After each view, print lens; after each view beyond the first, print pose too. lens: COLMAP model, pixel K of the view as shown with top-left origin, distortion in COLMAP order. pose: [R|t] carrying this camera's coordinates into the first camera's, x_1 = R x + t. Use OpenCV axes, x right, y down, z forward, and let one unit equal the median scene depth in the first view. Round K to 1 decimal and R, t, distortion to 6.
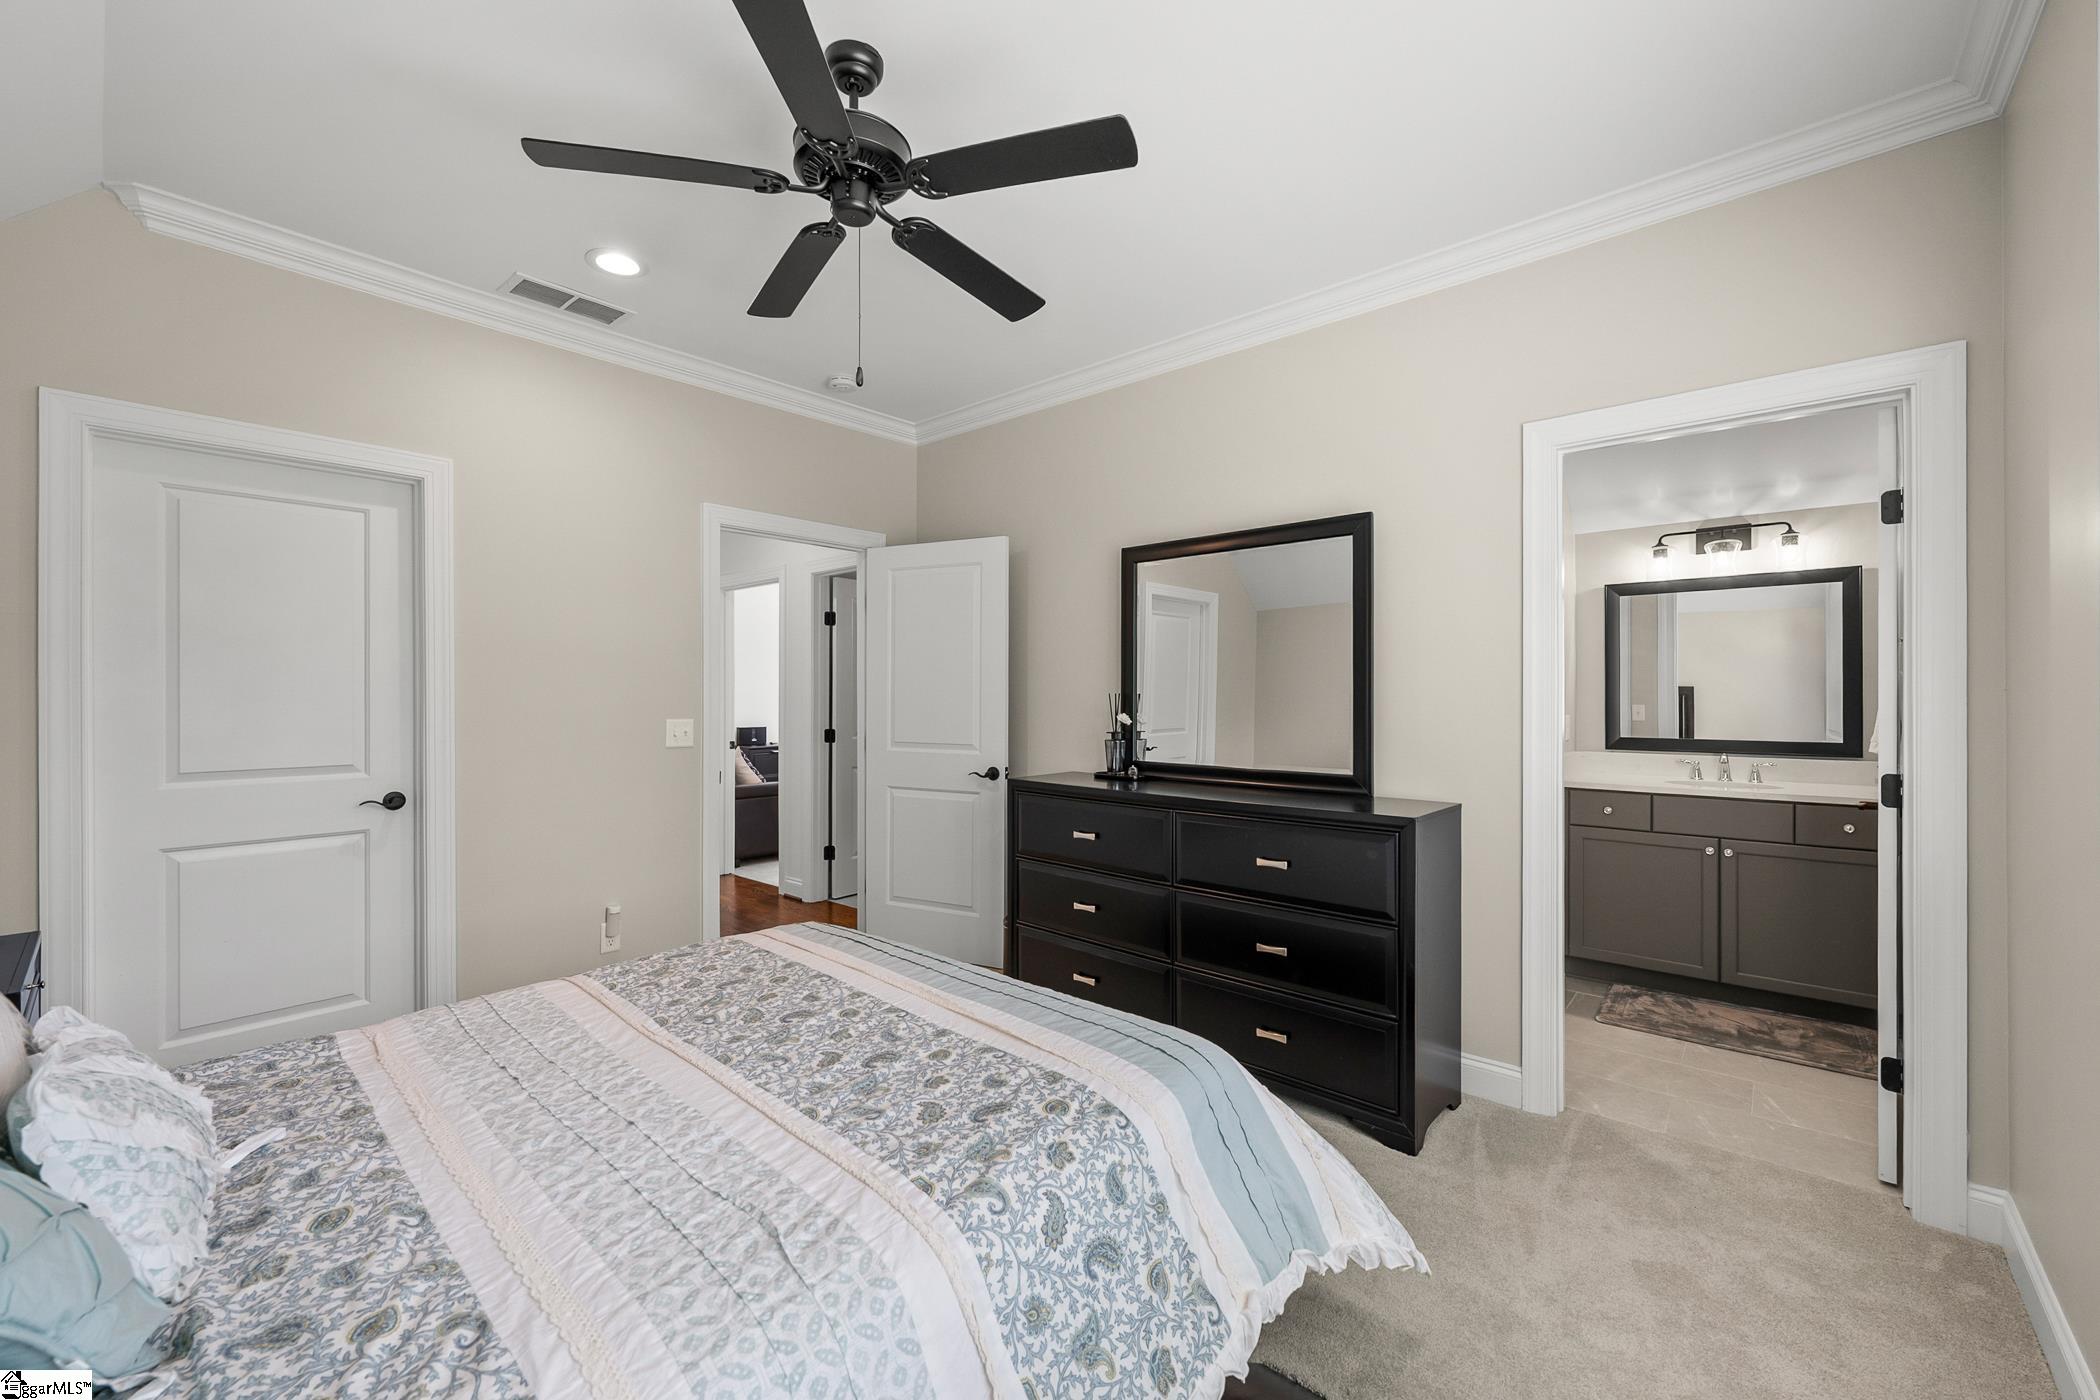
lens RADIAL K [[829.2, 0, 1044.6], [0, 829.2, 696.7], [0, 0, 1]] dist [0.000730, -0.000131]
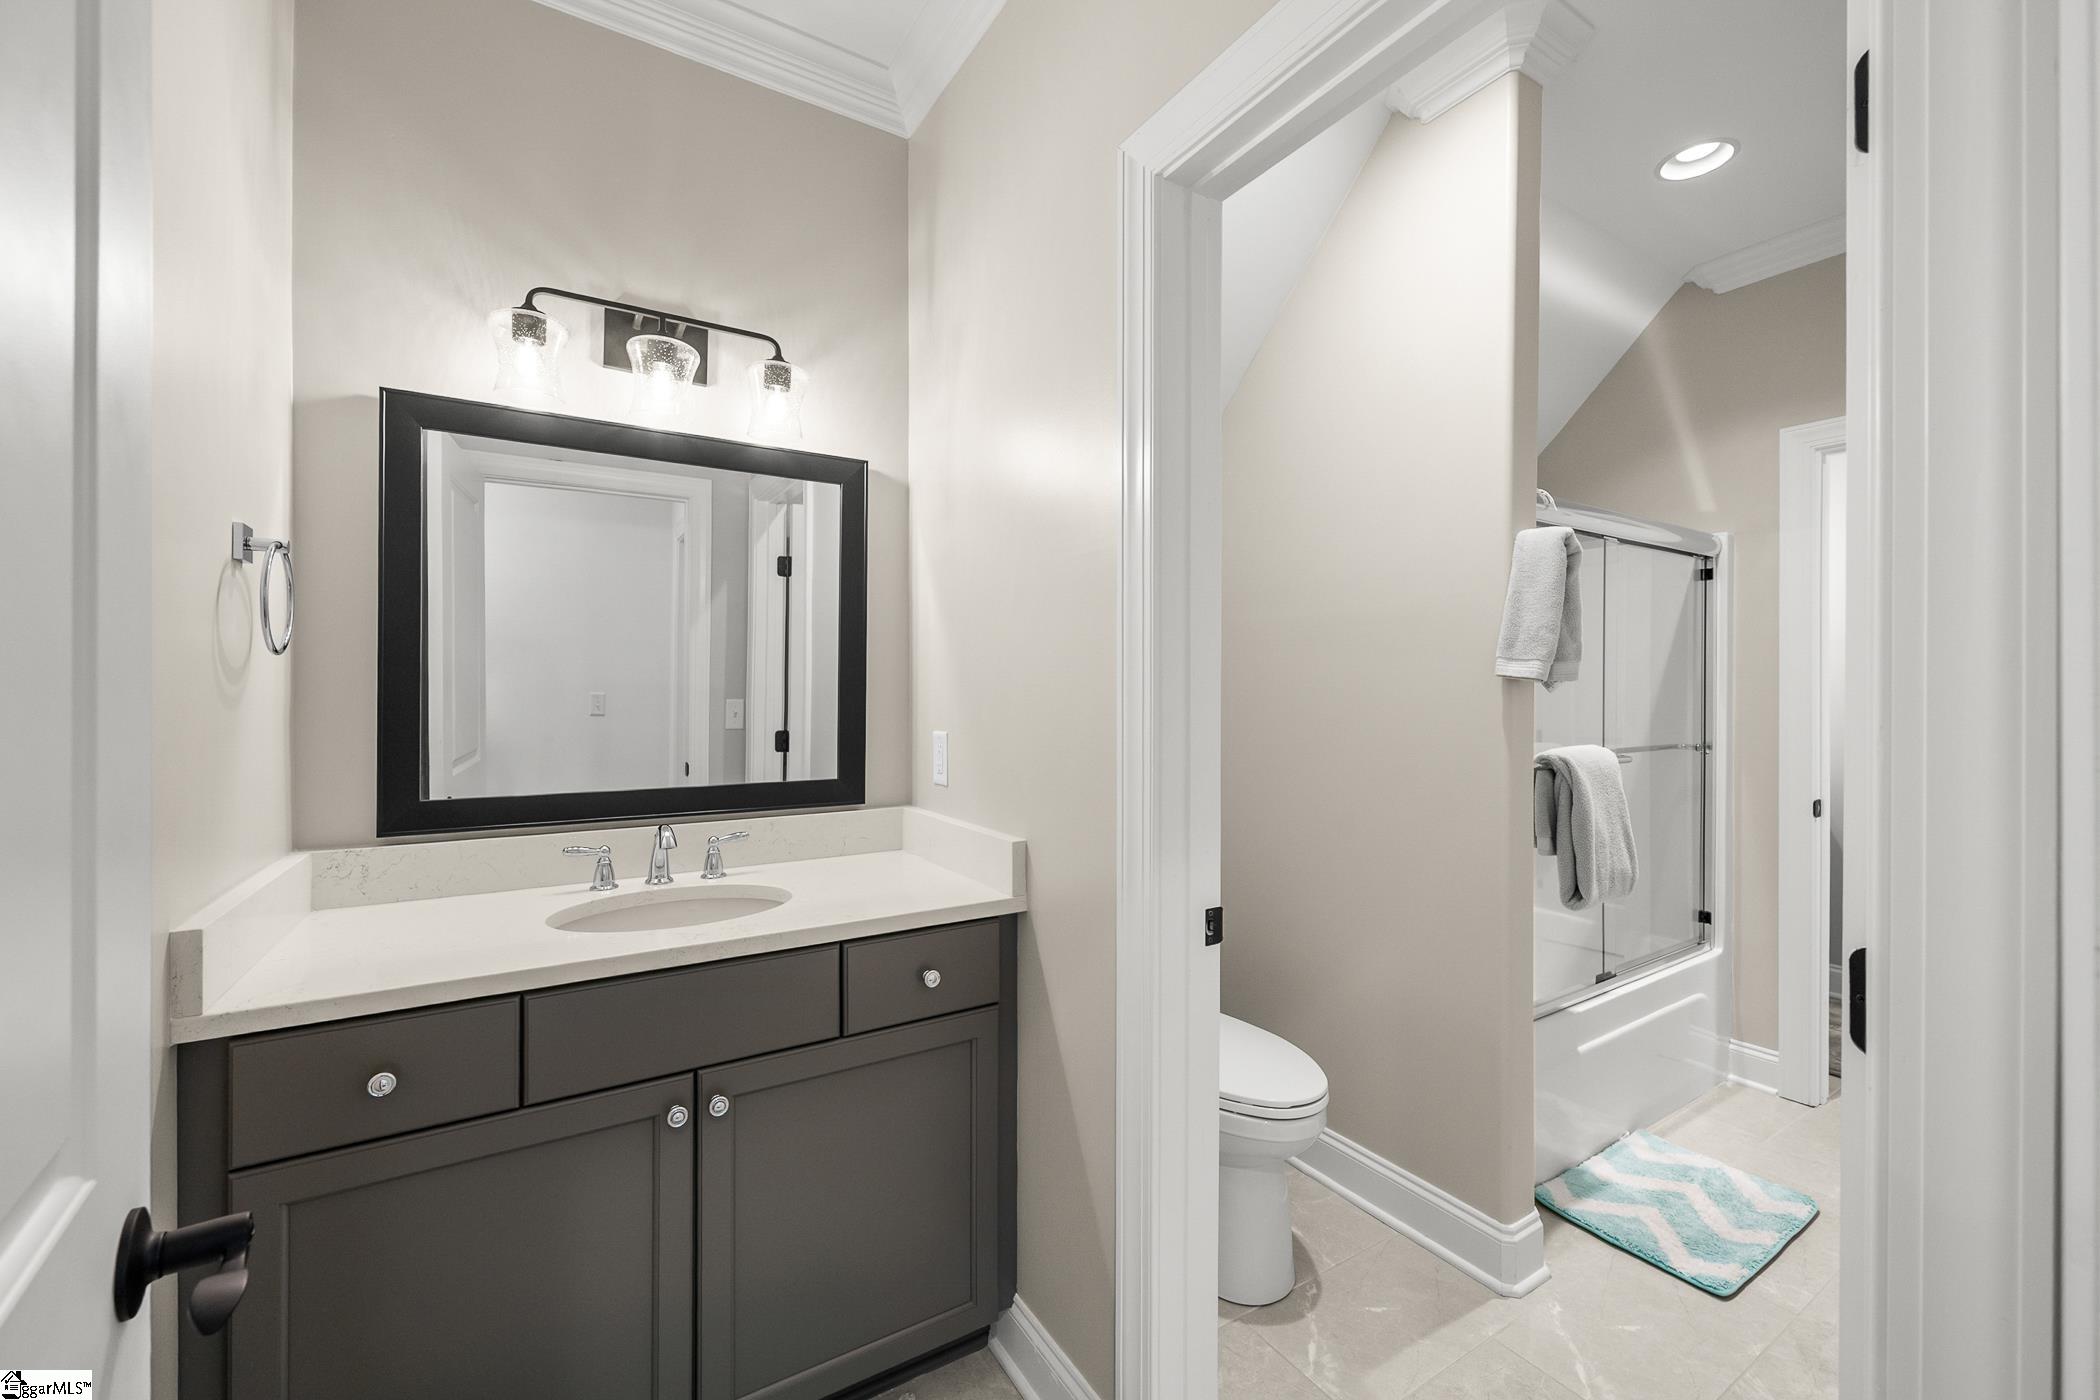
lens RADIAL K [[829.2, 0, 1044.6], [0, 829.2, 696.7], [0, 0, 1]] dist [0.000730, -0.000131]
pose [[0.300580, 0.008478, 0.953719, 0.446906], [-0.004462, 0.999962, -0.007483, 0.003754], [-0.953746, -0.002006, 0.300606, 0.656232]]
